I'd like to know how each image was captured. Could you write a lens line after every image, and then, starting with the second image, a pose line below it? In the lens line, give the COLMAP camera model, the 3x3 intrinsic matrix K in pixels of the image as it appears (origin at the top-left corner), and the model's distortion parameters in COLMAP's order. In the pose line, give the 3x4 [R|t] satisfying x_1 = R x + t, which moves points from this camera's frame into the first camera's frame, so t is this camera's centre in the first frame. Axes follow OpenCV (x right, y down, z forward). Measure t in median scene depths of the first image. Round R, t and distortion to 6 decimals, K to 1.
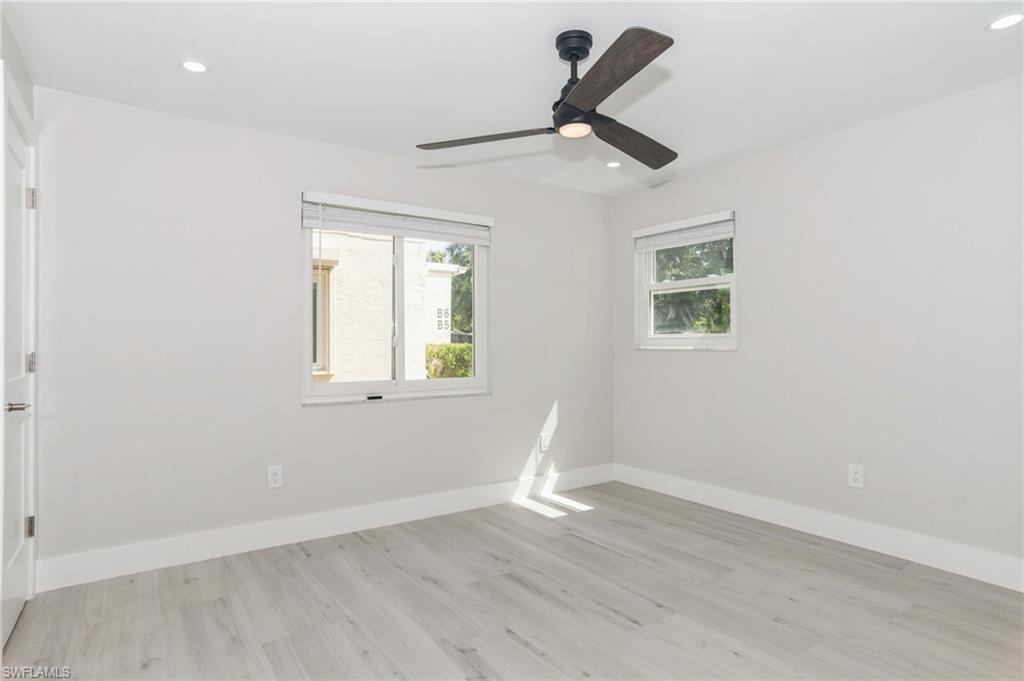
lens RADIAL K [[559.3, 0, 503.7], [0, 559.3, 341.3], [0, 0, 1]] dist [-0.000718, 0.001015]
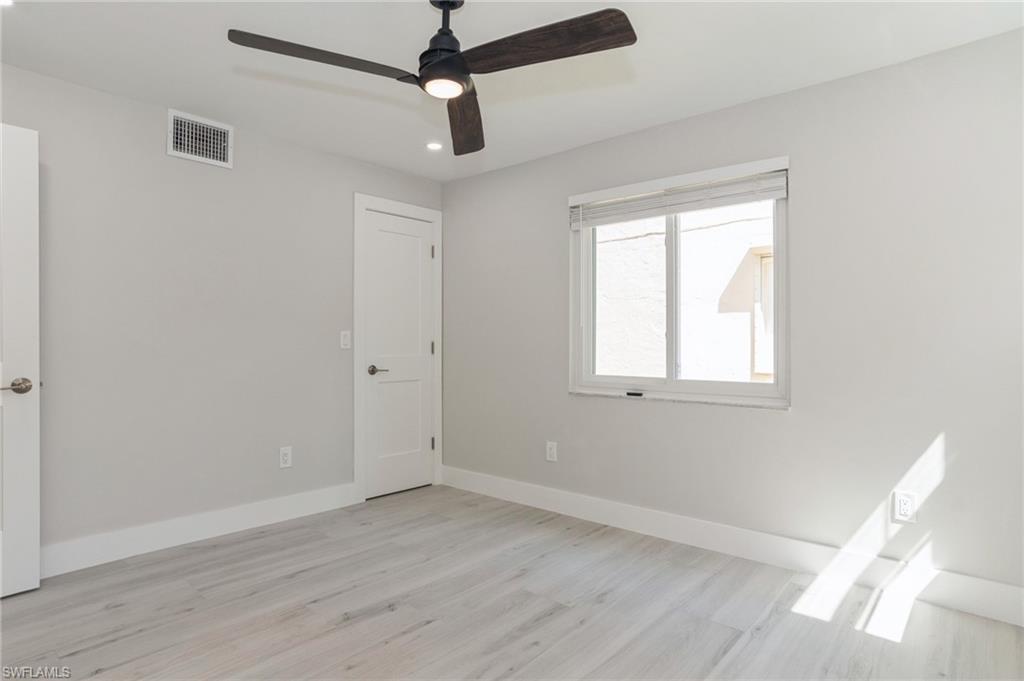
lens RADIAL K [[559.3, 0, 516.9], [0, 559.3, 337.5], [0, 0, 1]] dist [-0.000718, 0.001015]
pose [[0.255073, -0.015687, -0.966795, 0.679501], [0.005301, 0.999876, -0.014826, 0.017703], [0.966907, -0.001343, 0.255124, 0.596249]]
